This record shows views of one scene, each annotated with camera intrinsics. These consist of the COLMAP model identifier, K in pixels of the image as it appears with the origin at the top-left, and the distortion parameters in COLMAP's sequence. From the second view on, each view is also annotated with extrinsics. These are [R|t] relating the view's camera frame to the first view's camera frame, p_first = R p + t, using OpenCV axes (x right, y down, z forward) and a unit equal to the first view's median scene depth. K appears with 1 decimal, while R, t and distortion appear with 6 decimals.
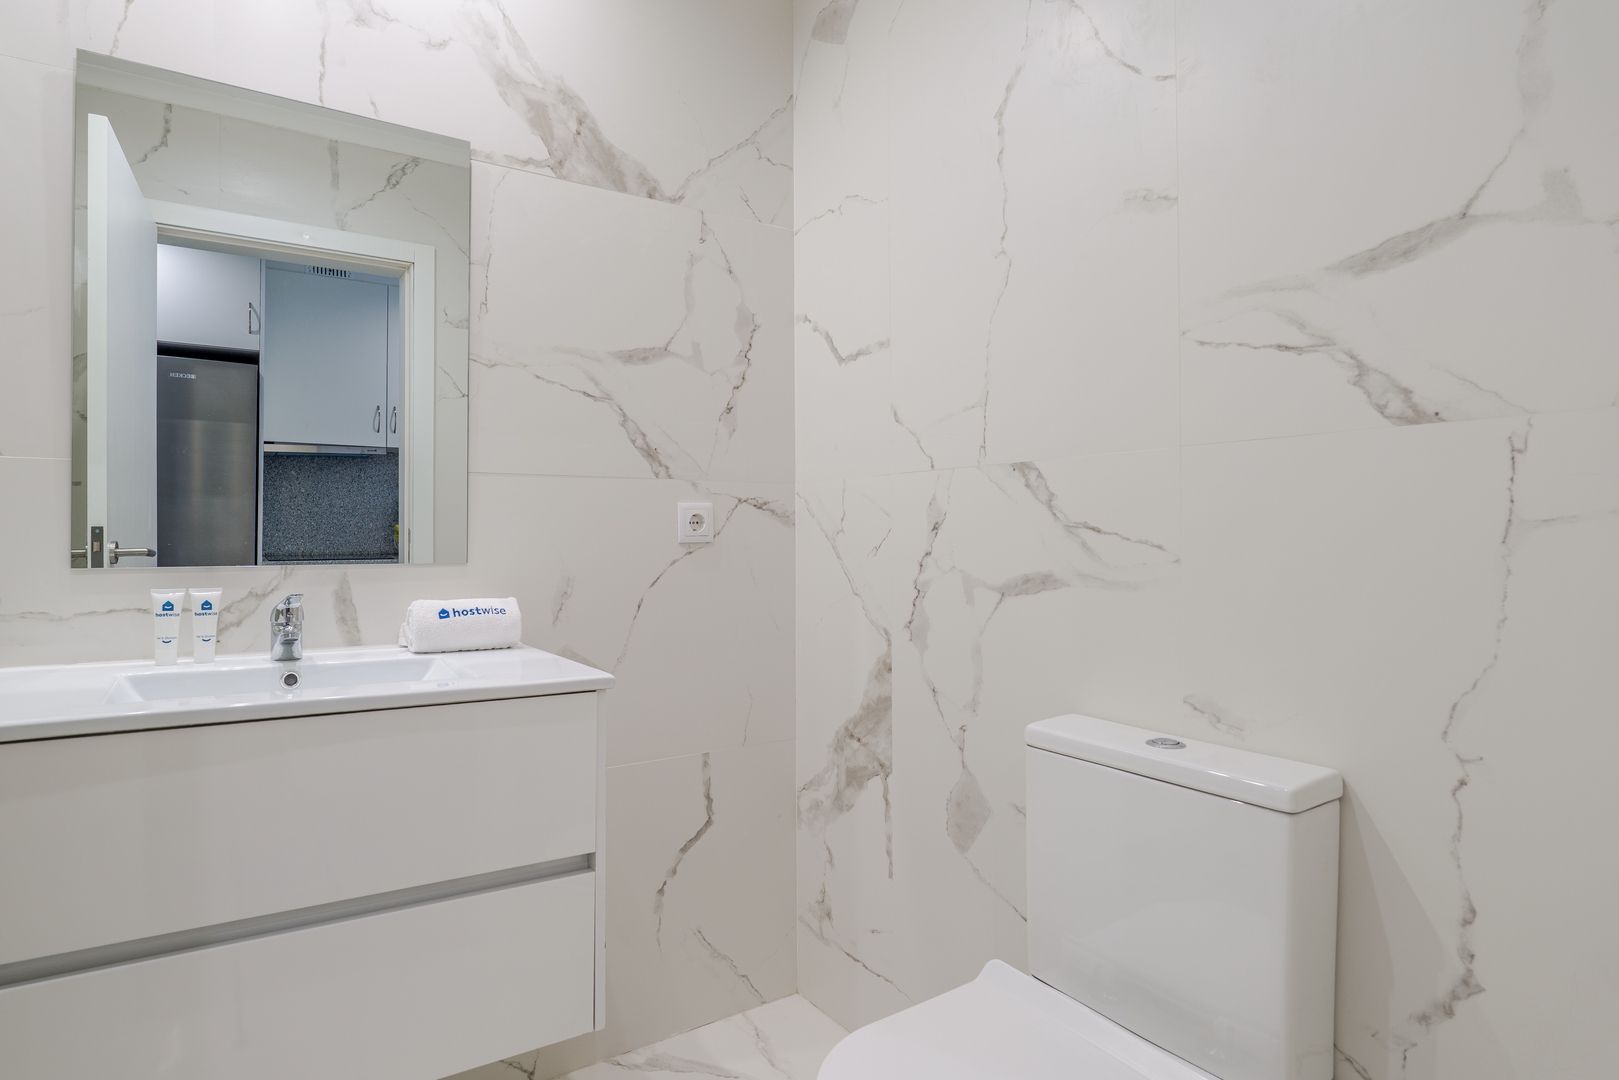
lens RADIAL K [[797.6, 0, 717.7], [0, 797.6, 533.2], [0, 0, 1]] dist [-0.020874, 0.008473]
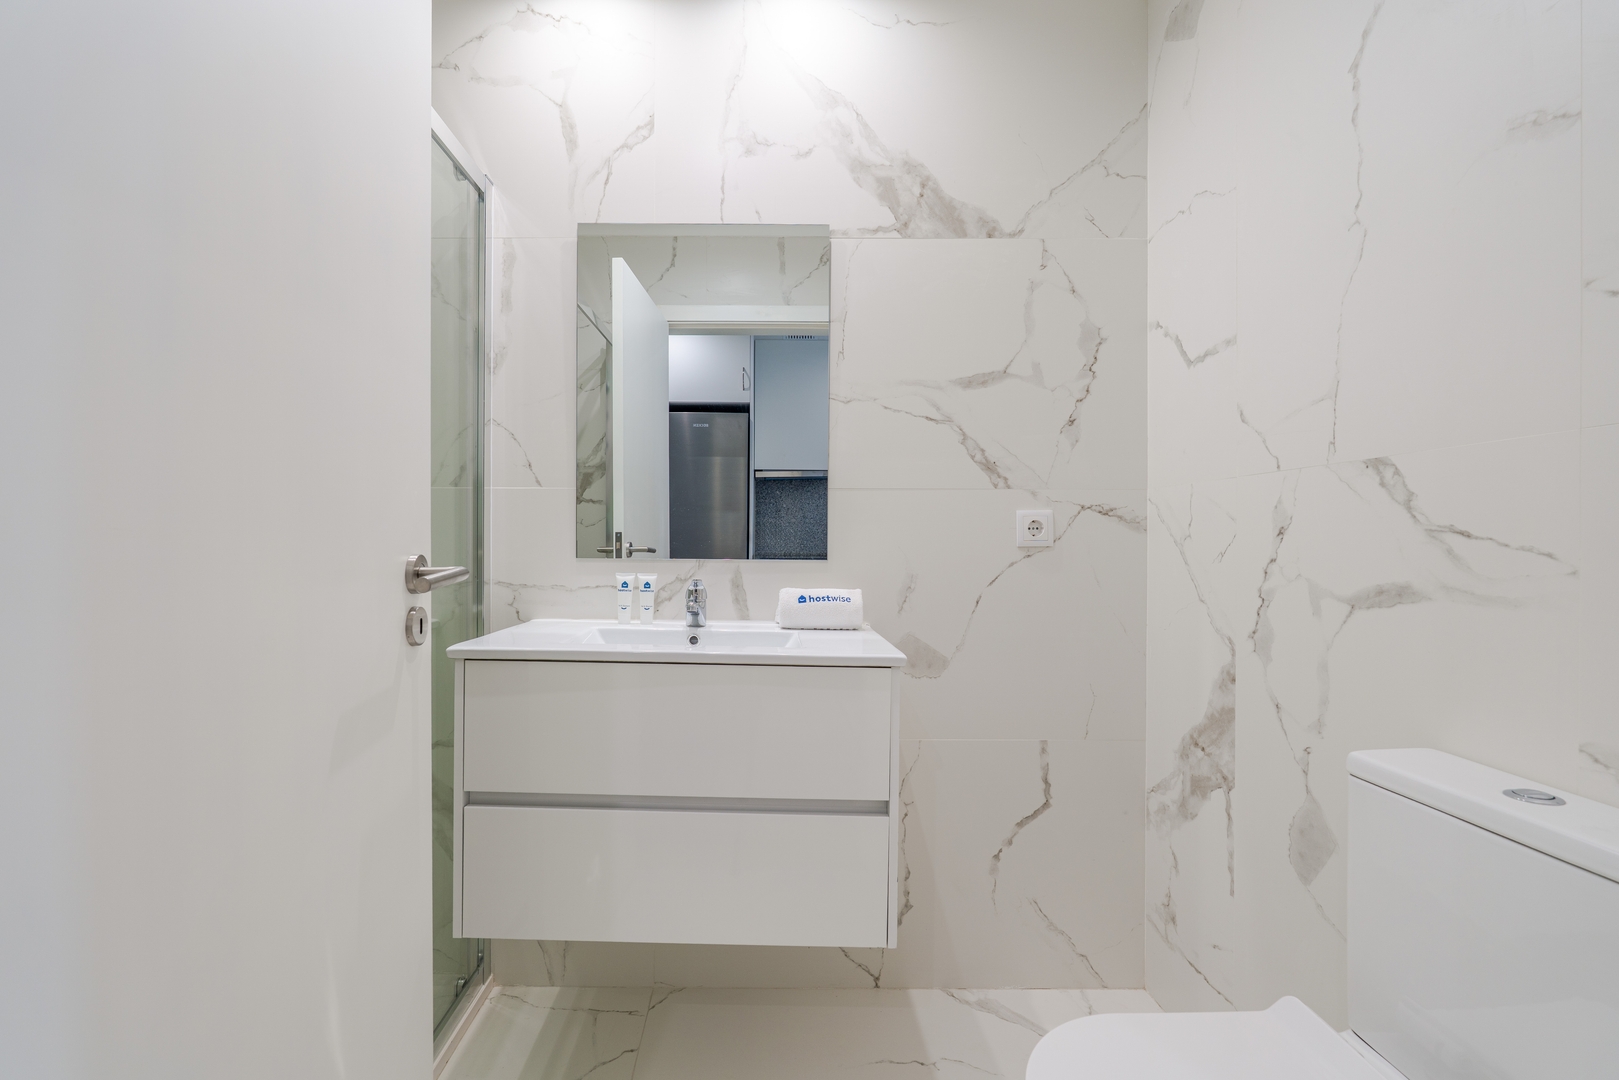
lens RADIAL K [[712.0, 0, 817.9], [0, 712.0, 551.6], [0, 0, 1]] dist [-0.018087, 0.004721]
pose [[0.868286, 0.012133, -0.495916, 0.202323], [-0.004746, 0.999858, 0.016153, 0.004286], [0.496041, -0.011672, 0.868221, 0.009808]]
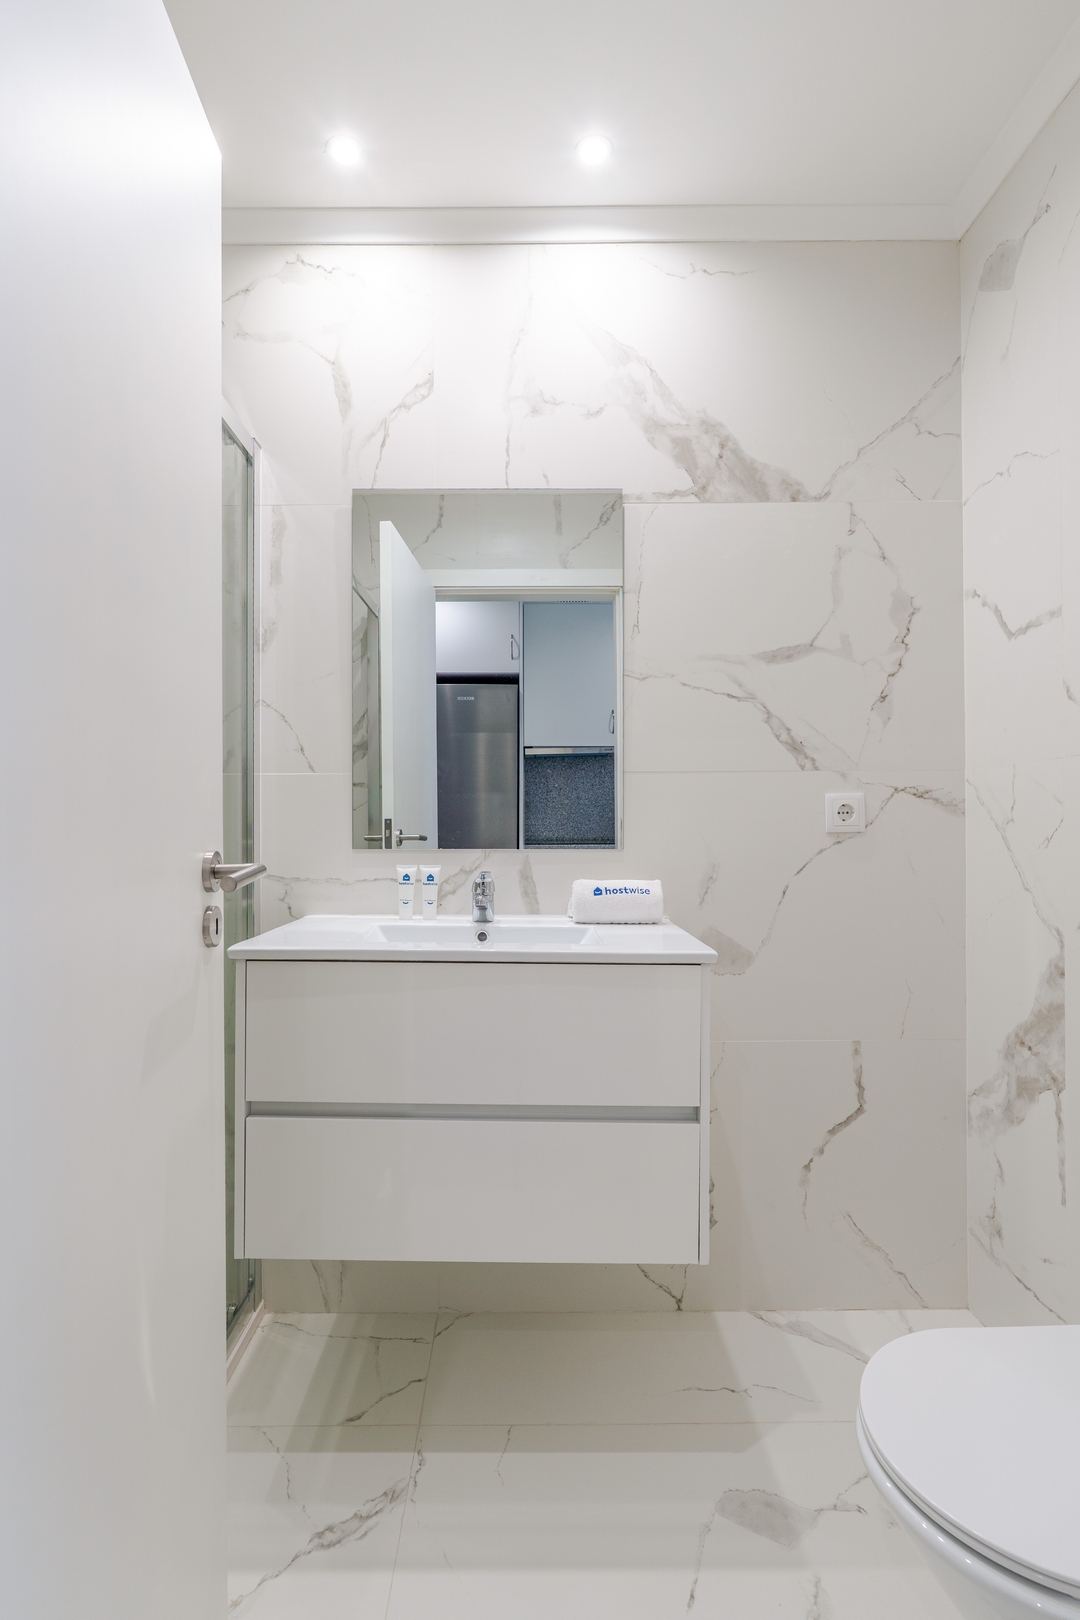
lens RADIAL K [[798.1, 0, 580.9], [0, 798.1, 827.1], [0, 0, 1]] dist [-0.020874, 0.008473]
pose [[0.870738, 0.001667, -0.491744, 0.182392], [0.003511, 0.999948, 0.009608, -0.005939], [0.491734, -0.010092, 0.870687, -0.047260]]
